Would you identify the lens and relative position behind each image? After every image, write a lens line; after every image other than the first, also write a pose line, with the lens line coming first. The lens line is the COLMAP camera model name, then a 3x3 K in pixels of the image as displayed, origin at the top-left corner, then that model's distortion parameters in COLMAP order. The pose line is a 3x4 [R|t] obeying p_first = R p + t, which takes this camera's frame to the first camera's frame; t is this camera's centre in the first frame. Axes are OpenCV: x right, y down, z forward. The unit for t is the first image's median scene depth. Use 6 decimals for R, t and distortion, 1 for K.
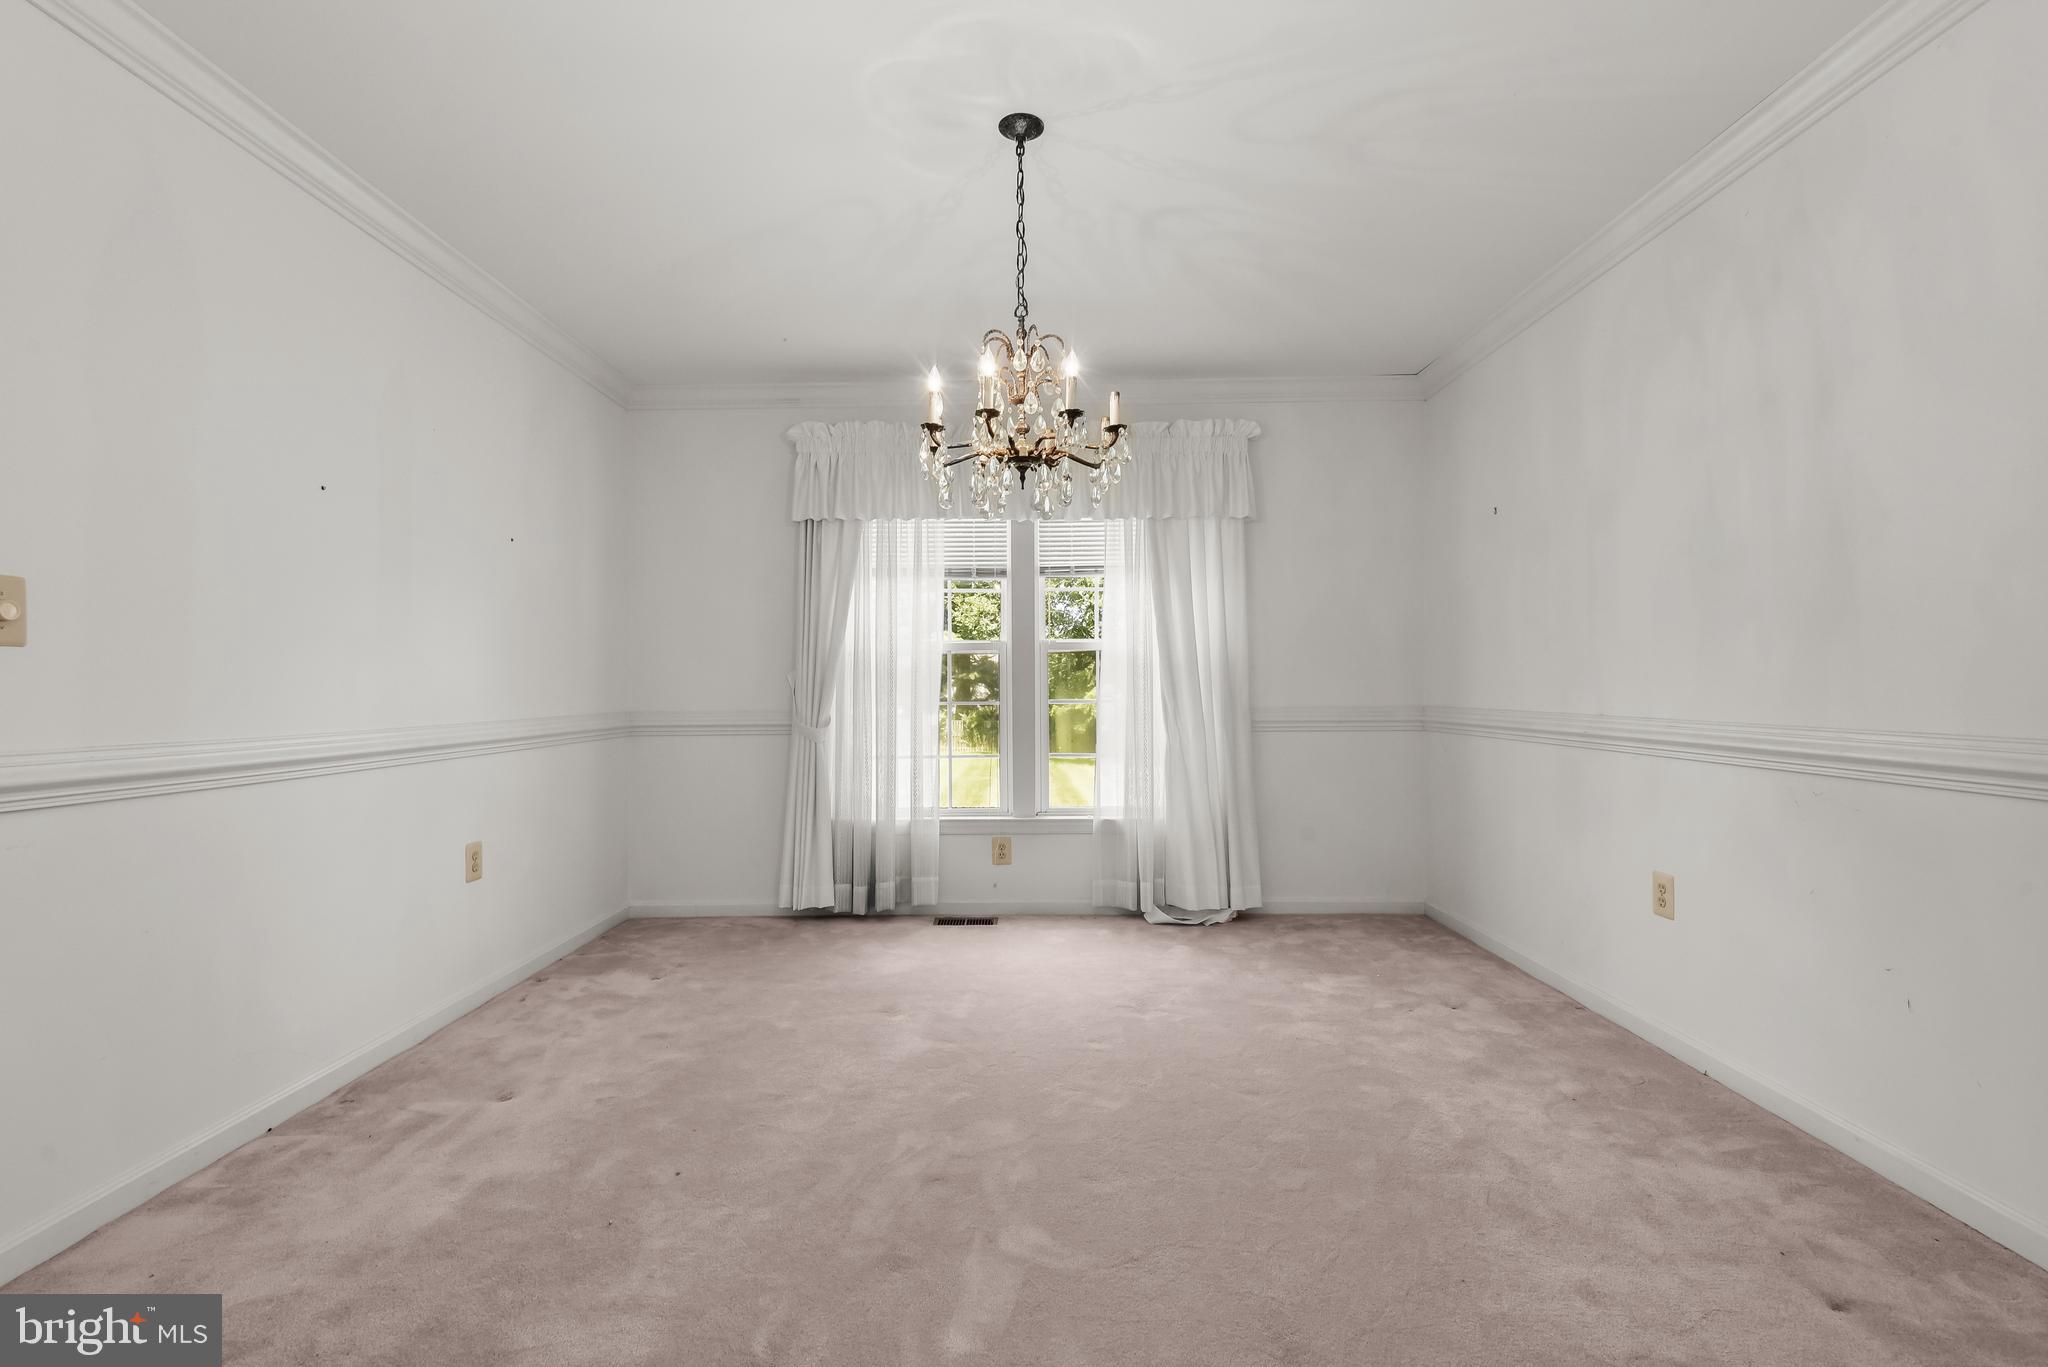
lens RADIAL K [[932.1, 0, 1015.8], [0, 932.1, 683.1], [0, 0, 1]] dist [0.022980, -0.018777]
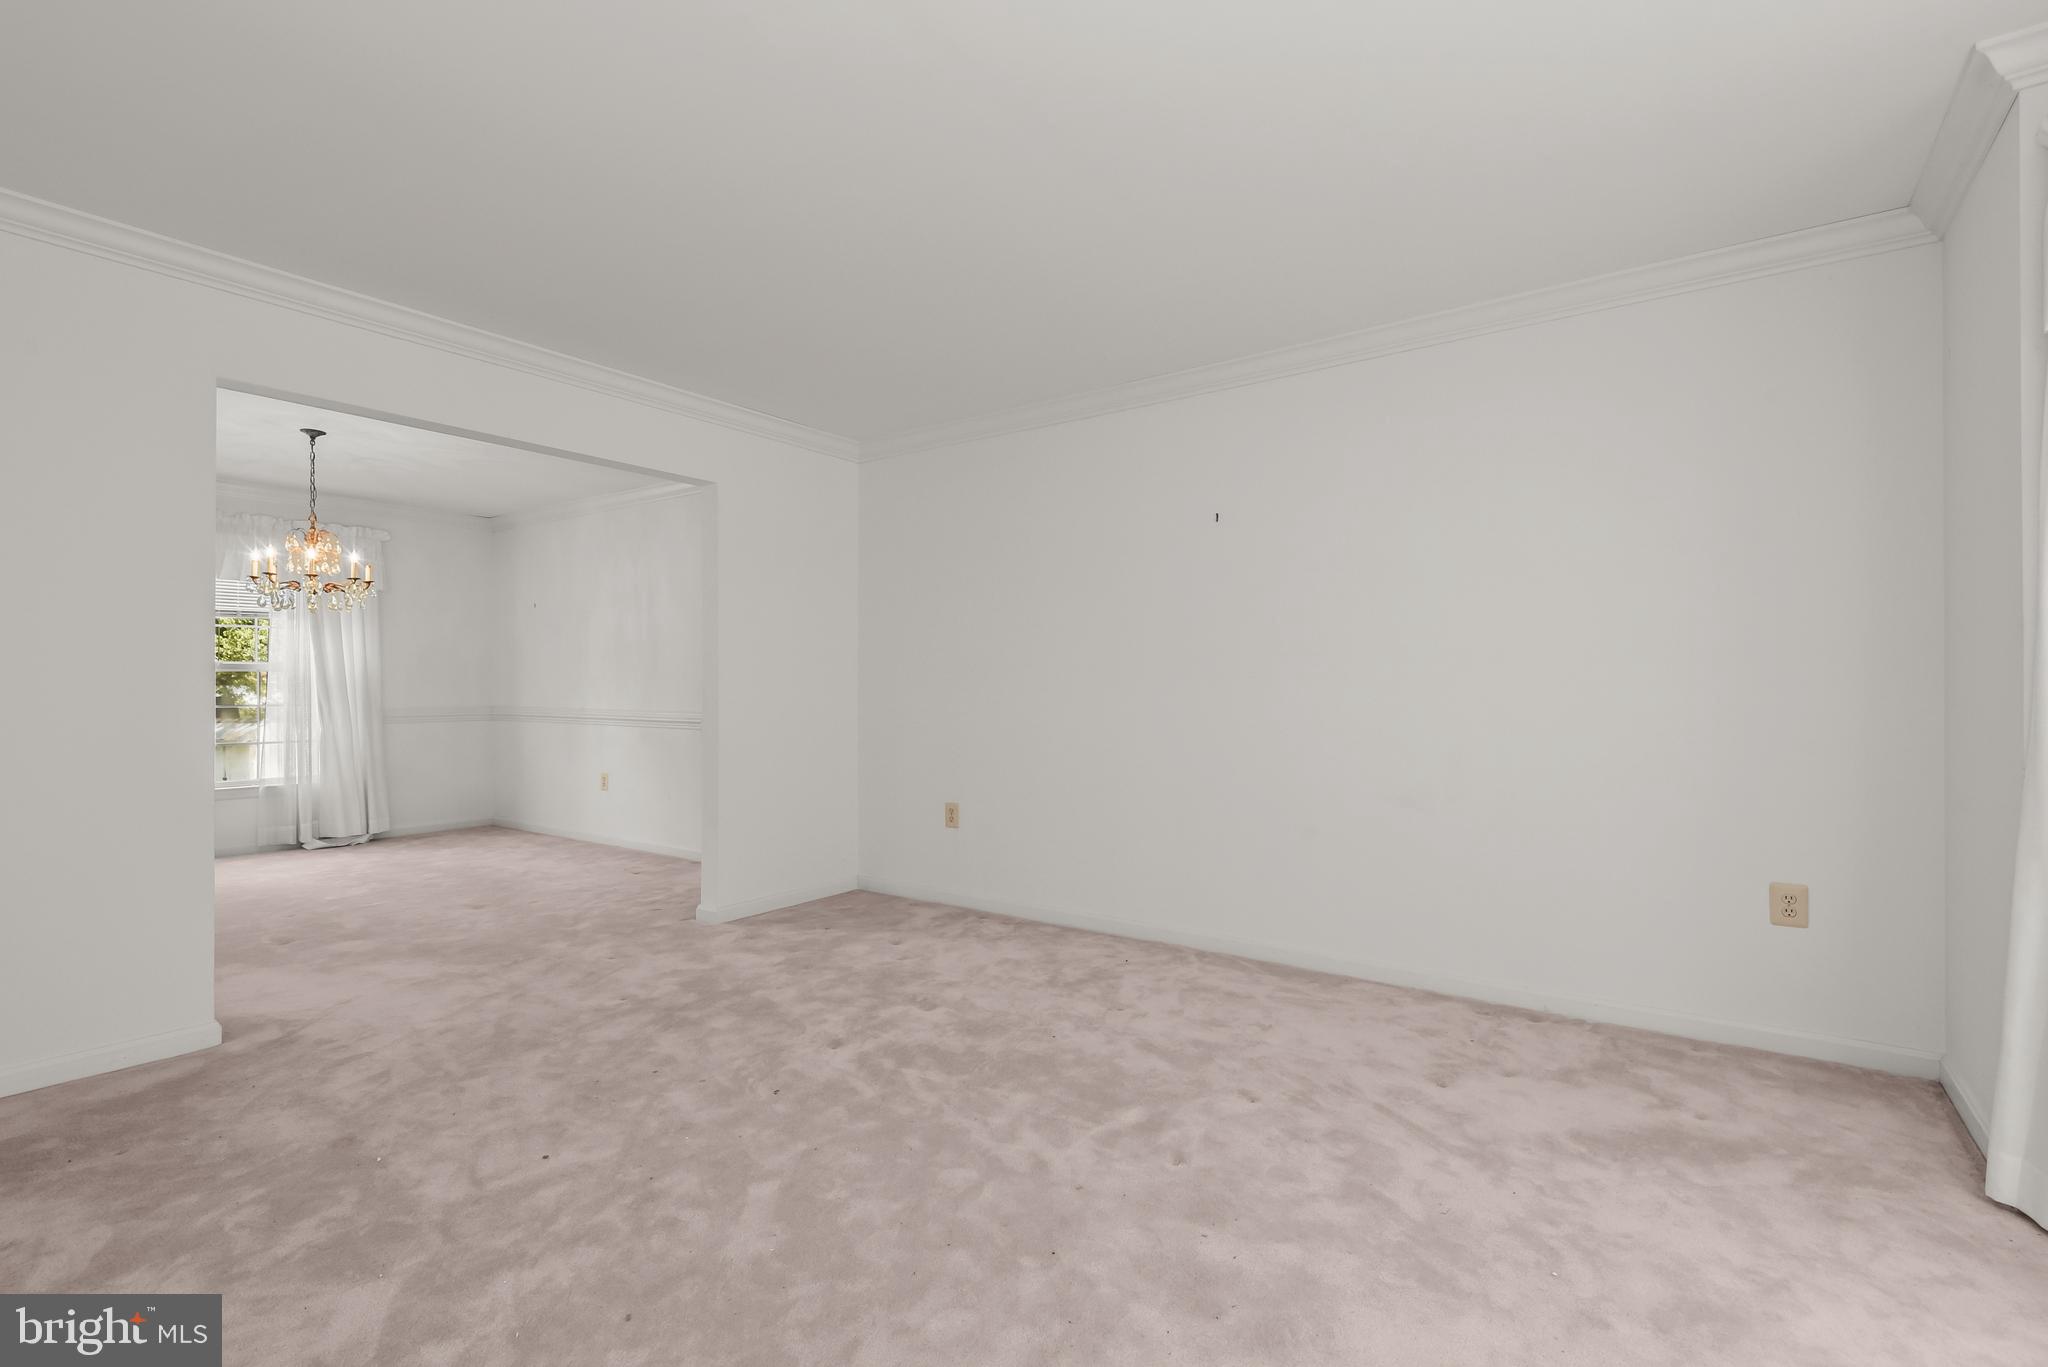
lens RADIAL K [[934.0, 0, 1016.8], [0, 934.0, 676.1], [0, 0, 1]] dist [0.041291, -0.035361]
pose [[0.573854, 0.010239, 0.818894, -0.459610], [-0.004599, 0.999946, -0.009281, -0.019742], [-0.818945, 0.001560, 0.573870, -0.841165]]
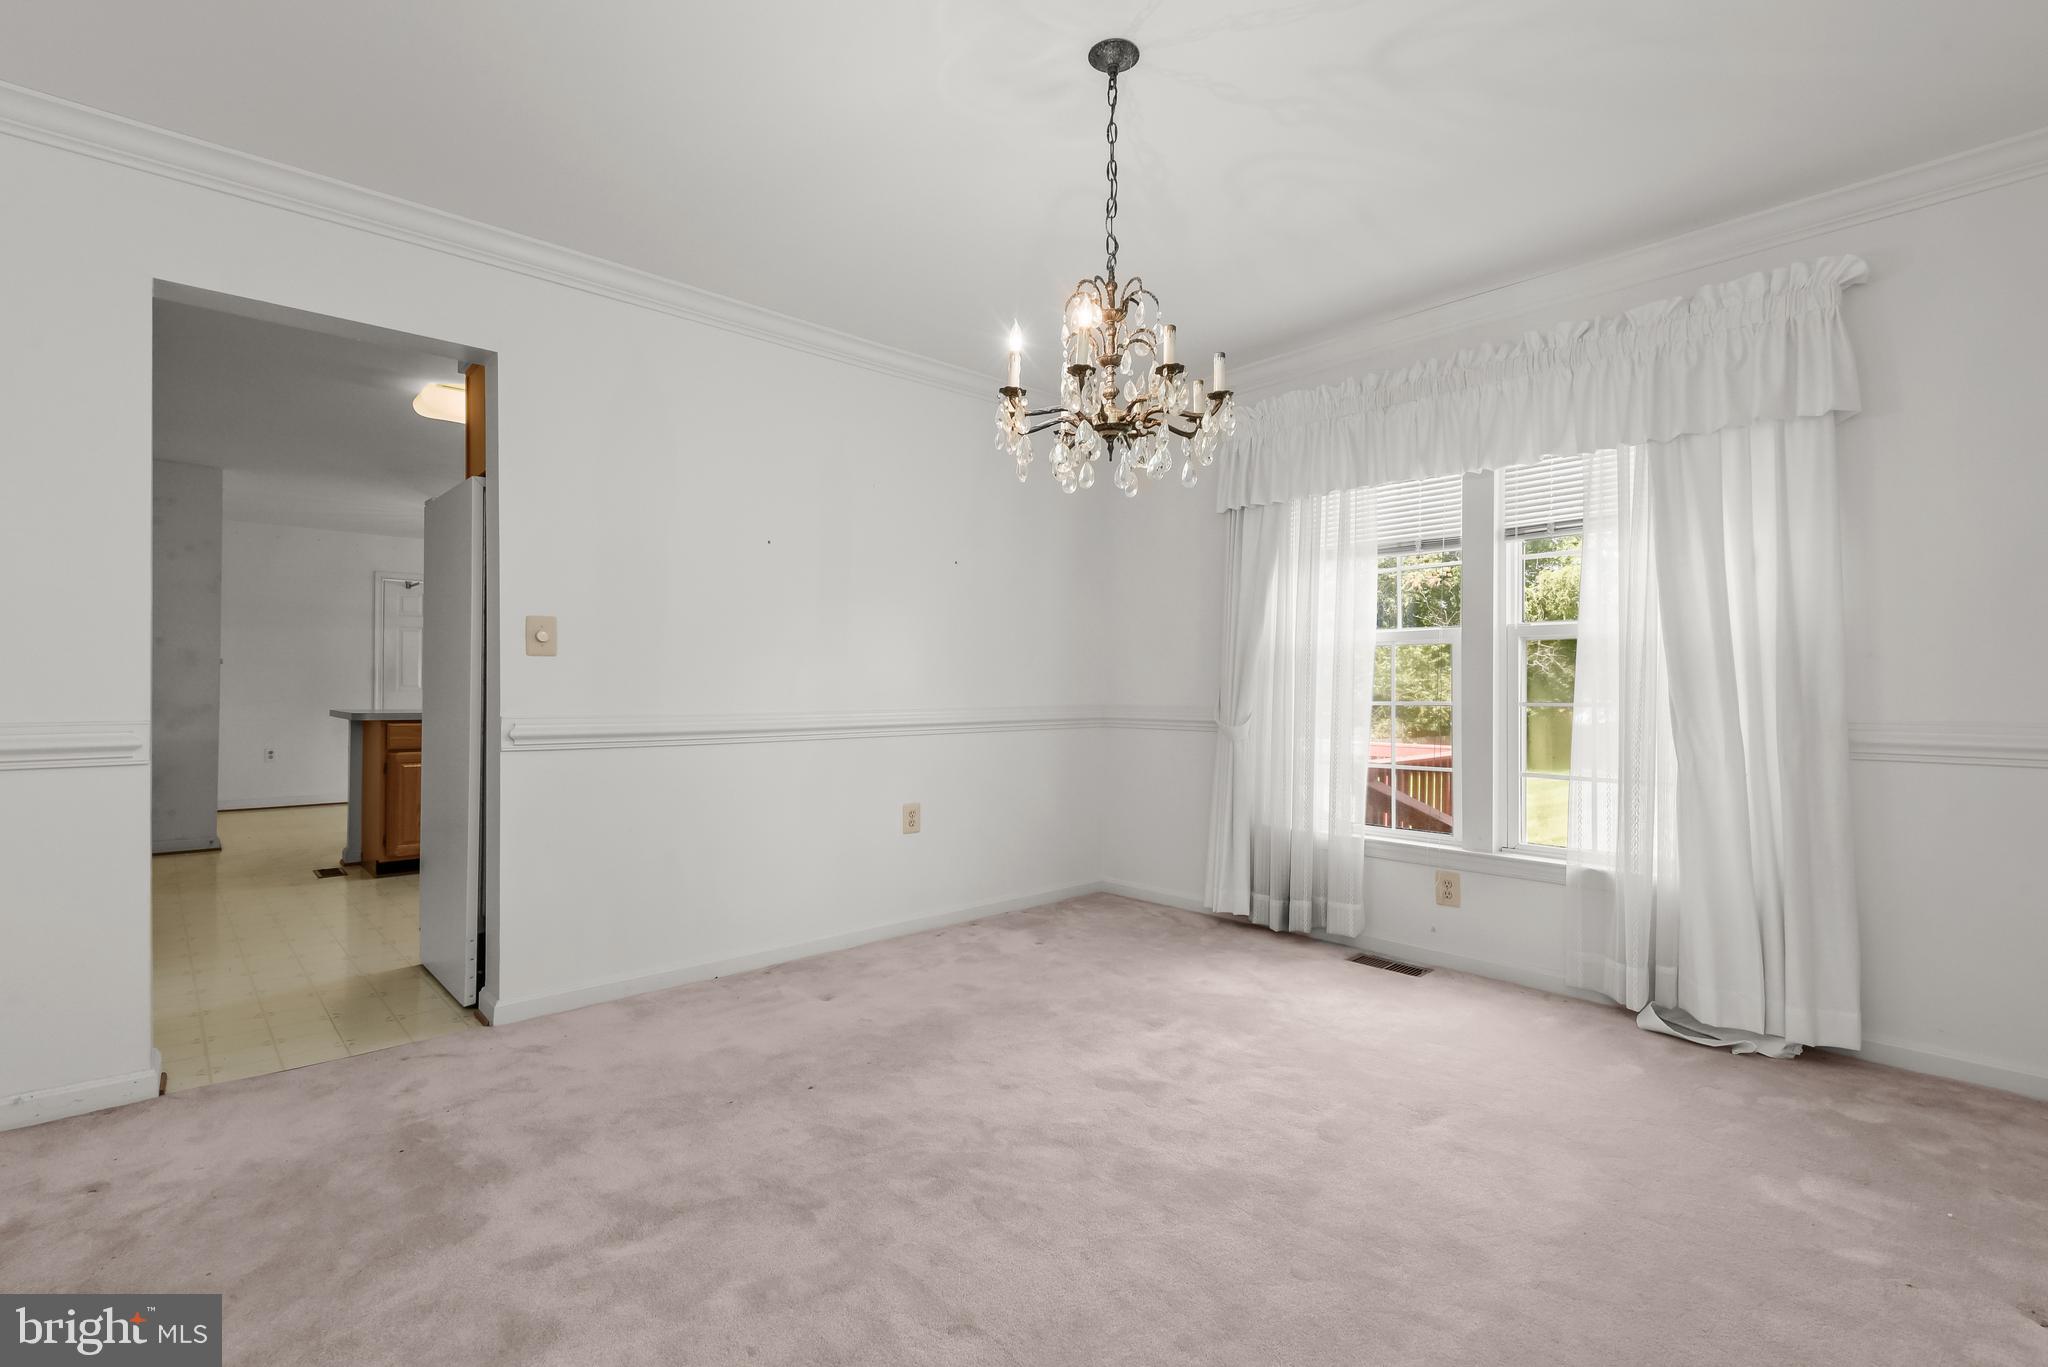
lens RADIAL K [[934.0, 0, 1016.8], [0, 934.0, 676.1], [0, 0, 1]] dist [0.041291, -0.035361]
pose [[0.679876, -0.000541, -0.733327, 0.339084], [-0.002986, 0.999989, -0.003506, 0.000982], [0.733321, 0.004574, 0.679867, 0.182304]]
